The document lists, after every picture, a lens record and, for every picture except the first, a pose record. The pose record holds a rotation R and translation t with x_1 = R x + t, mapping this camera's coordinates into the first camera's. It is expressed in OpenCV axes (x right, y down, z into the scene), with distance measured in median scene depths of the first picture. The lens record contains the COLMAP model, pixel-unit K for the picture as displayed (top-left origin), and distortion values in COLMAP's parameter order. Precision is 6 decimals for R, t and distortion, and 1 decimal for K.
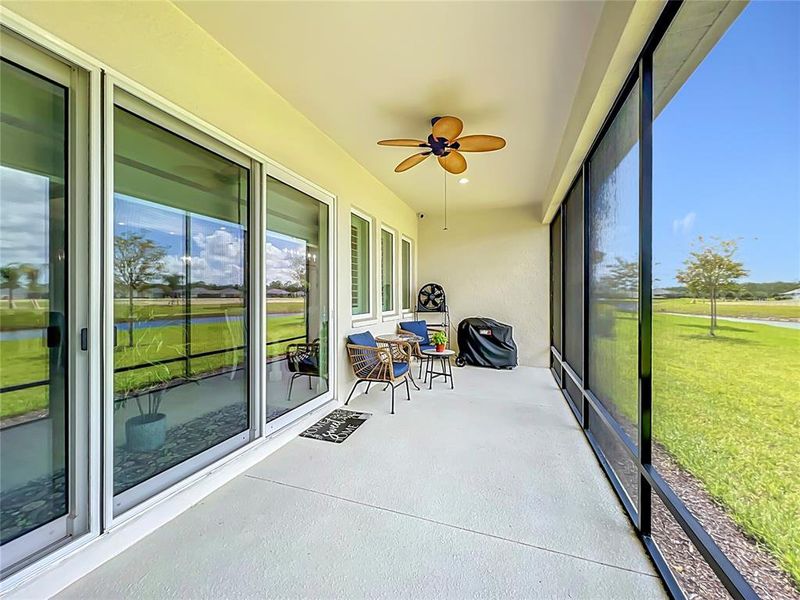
lens RADIAL K [[322.9, 0, 396.5], [0, 322.9, 301.0], [0, 0, 1]] dist [-0.003855, 0.001141]
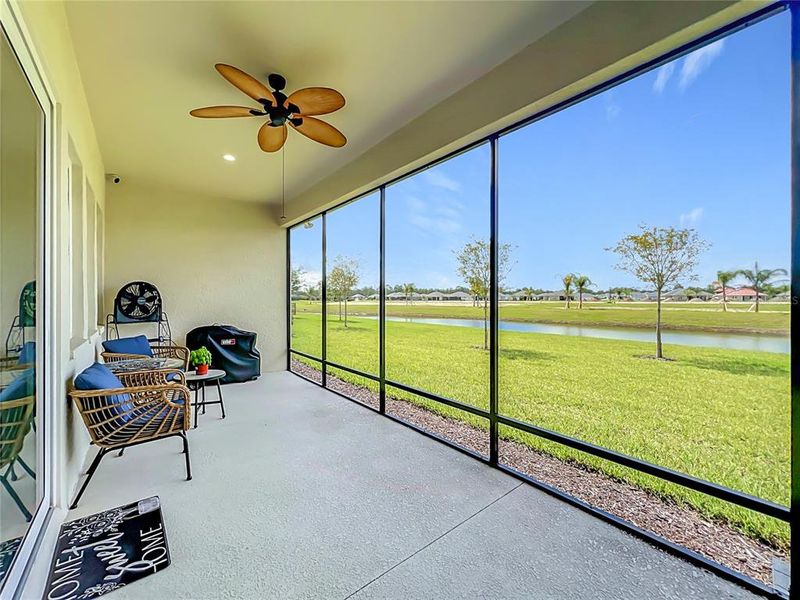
lens RADIAL K [[322.9, 0, 398.3], [0, 322.9, 298.3], [0, 0, 1]] dist [-0.003855, 0.001141]
pose [[0.529633, -0.000468, 0.848227, -0.207098], [0.014656, 0.999856, -0.008599, -0.003805], [-0.848100, 0.016986, 0.529563, 0.175405]]
